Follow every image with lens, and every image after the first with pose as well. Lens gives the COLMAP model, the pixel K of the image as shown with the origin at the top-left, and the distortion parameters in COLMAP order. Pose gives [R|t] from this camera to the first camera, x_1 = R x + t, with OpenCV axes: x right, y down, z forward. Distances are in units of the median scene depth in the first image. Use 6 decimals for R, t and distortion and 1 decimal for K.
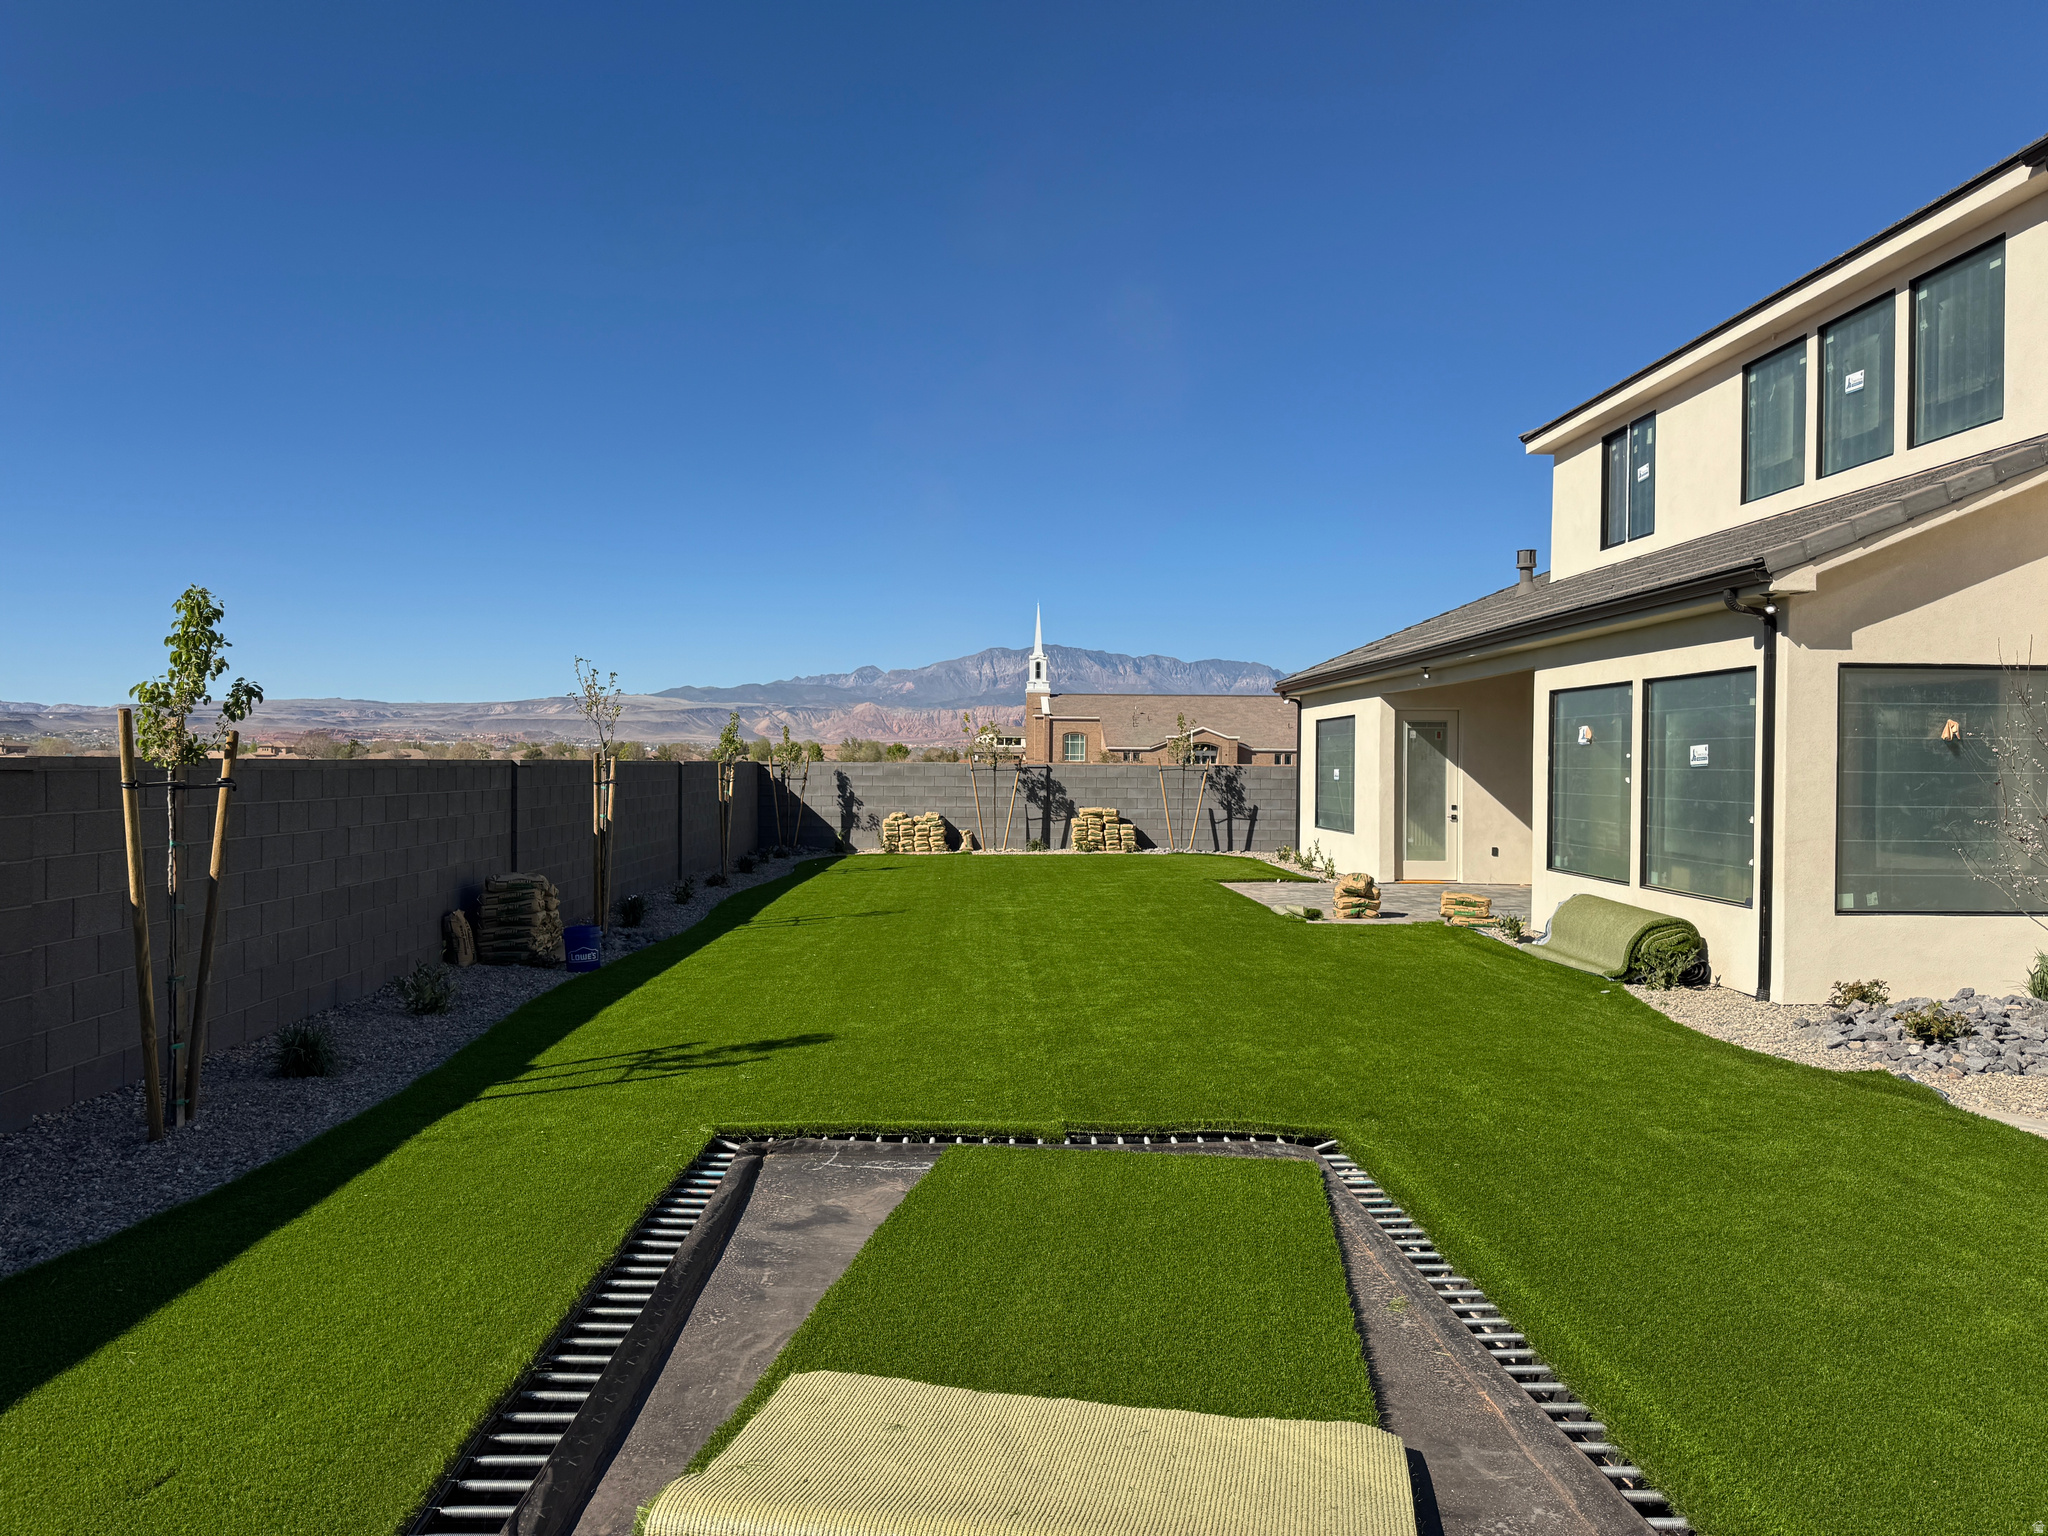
lens RADIAL K [[1429.8, 0, 1023.9], [0, 1429.8, 788.6], [0, 0, 1]] dist [0.013776, -0.024924]
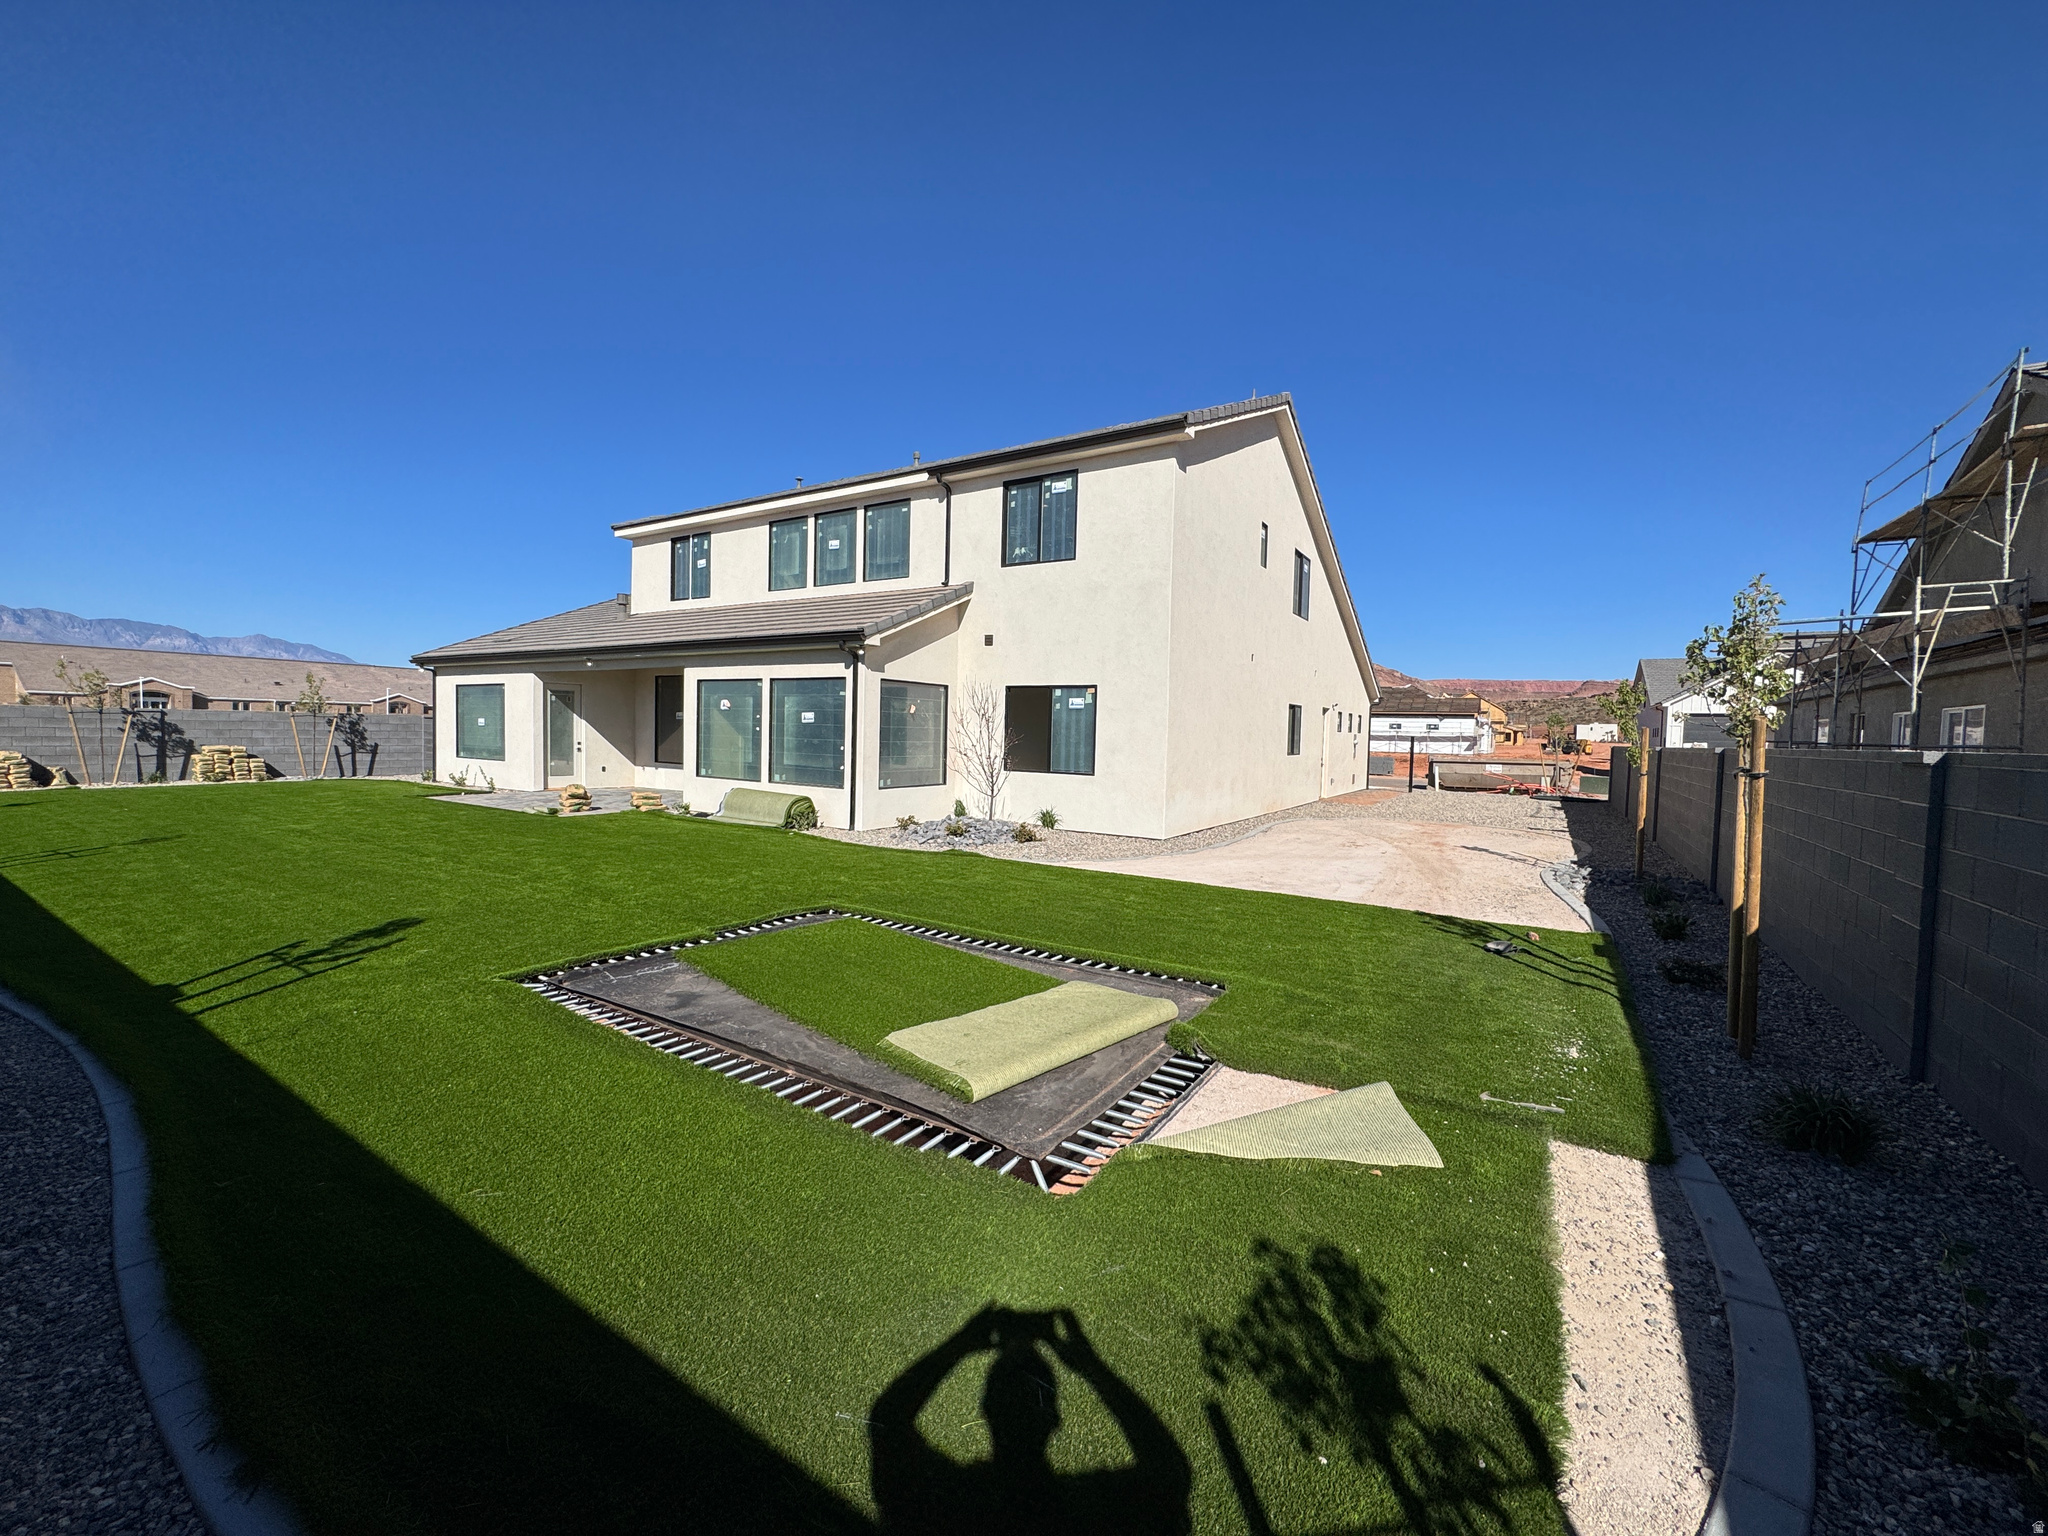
lens RADIAL K [[815.2, 0, 1024.6], [0, 815.2, 749.0], [0, 0, 1]] dist [-0.002563, 0.000674]
pose [[0.570102, -0.013533, 0.821462, -0.201152], [-0.004764, 0.999793, 0.019777, -0.001507], [-0.821560, -0.015188, 0.569920, 0.045667]]
